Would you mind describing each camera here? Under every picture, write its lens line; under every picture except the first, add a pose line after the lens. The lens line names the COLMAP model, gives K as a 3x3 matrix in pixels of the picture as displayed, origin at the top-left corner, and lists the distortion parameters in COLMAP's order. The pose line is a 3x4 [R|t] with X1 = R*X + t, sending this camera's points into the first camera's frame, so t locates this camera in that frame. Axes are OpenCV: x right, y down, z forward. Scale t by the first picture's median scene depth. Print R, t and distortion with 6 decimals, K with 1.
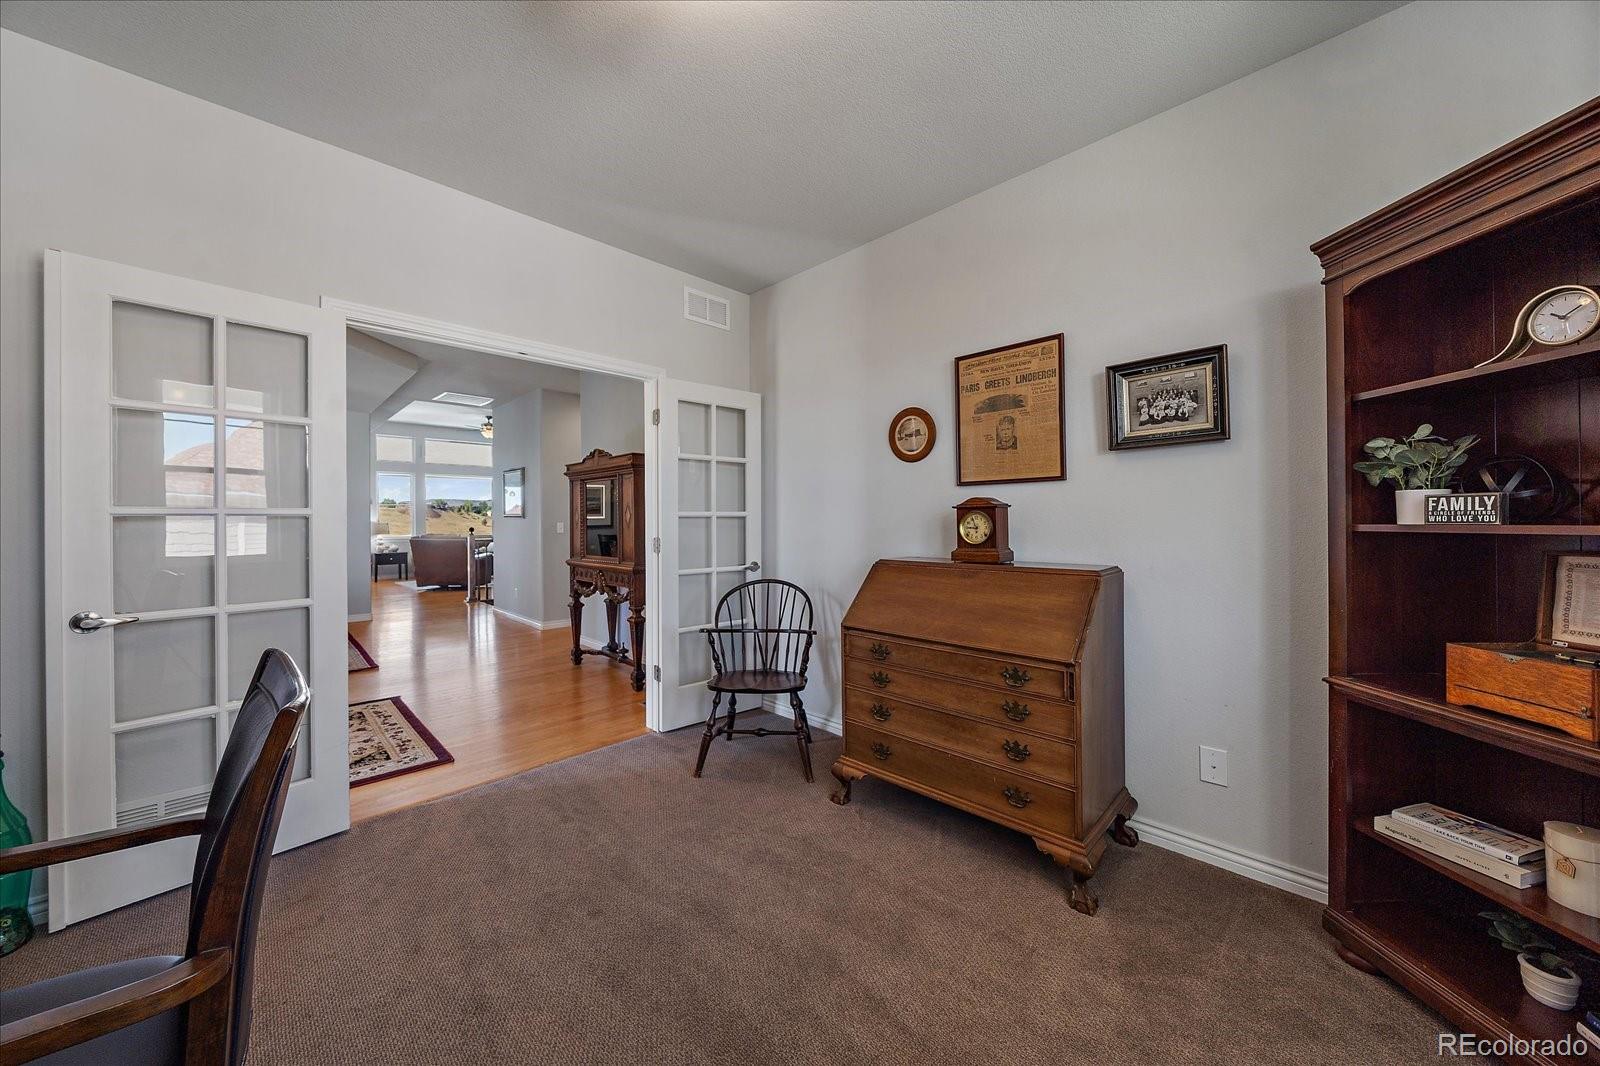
lens RADIAL K [[558.3, 0, 795.7], [0, 558.3, 525.8], [0, 0, 1]] dist [-0.001949, -0.000050]
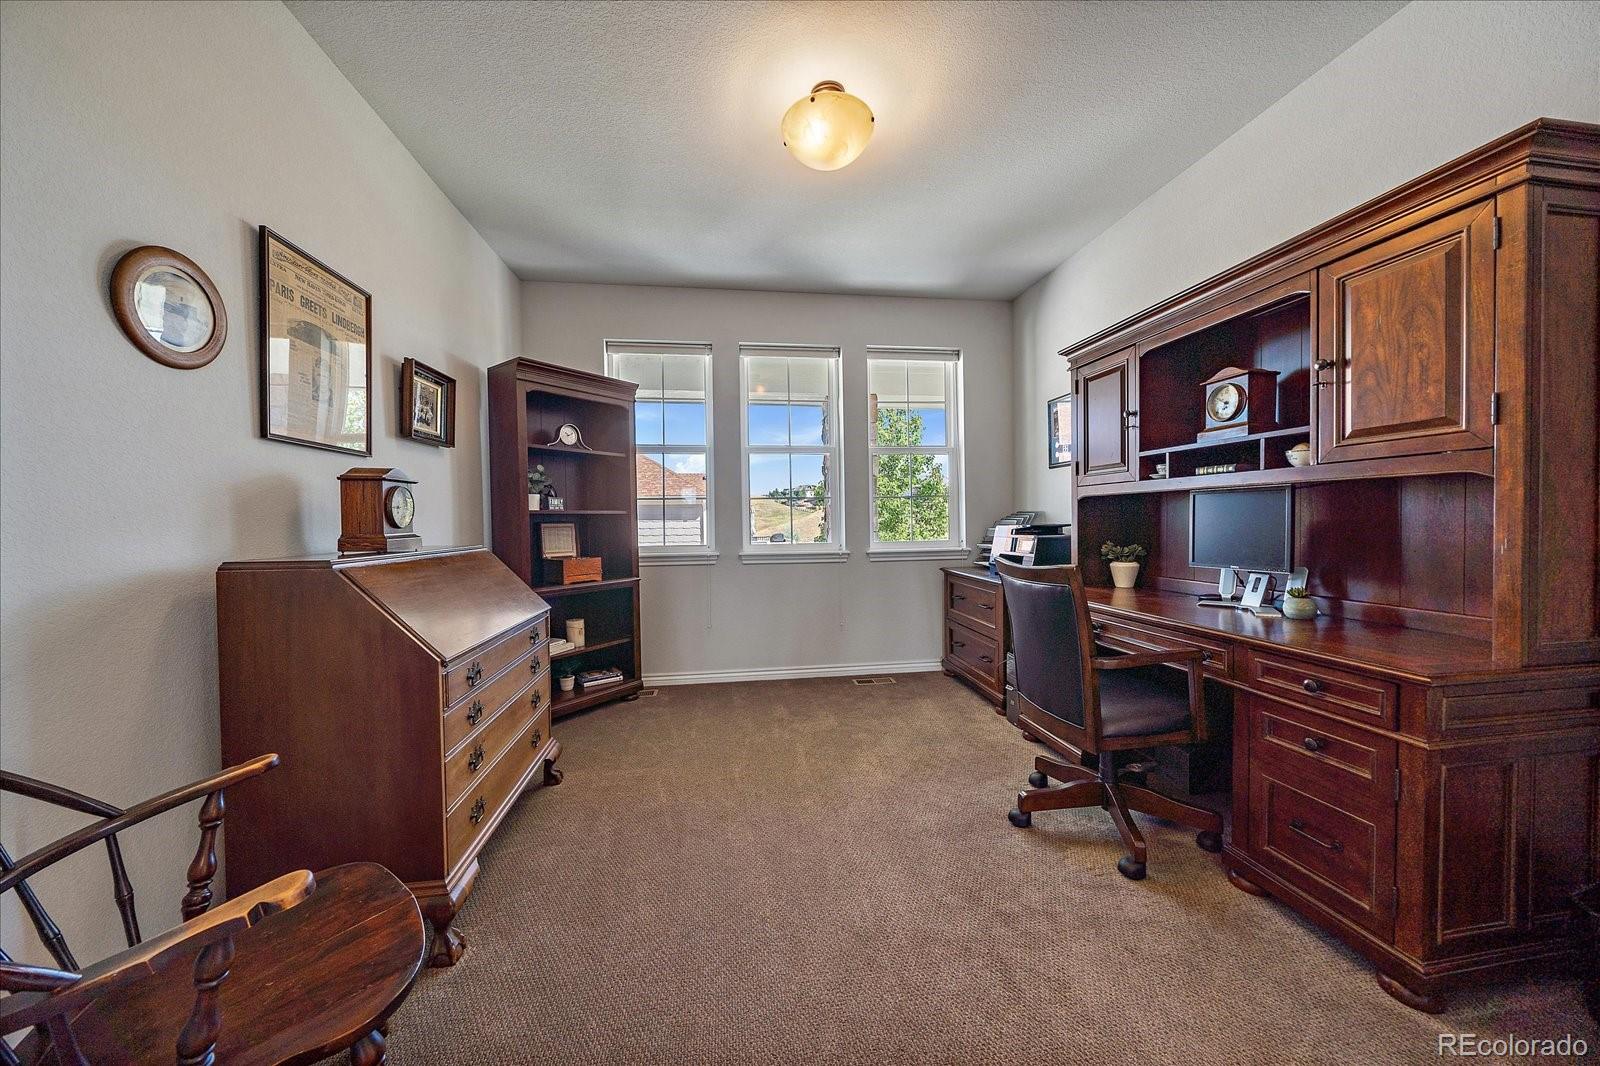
lens RADIAL K [[558.3, 0, 805.6], [0, 558.3, 527.5], [0, 0, 1]] dist [-0.001949, -0.000050]
pose [[-0.807863, -0.000596, 0.589370, -0.374799], [0.010511, 0.999826, 0.015419, 0.015128], [-0.589276, 0.018652, -0.807716, 0.795366]]
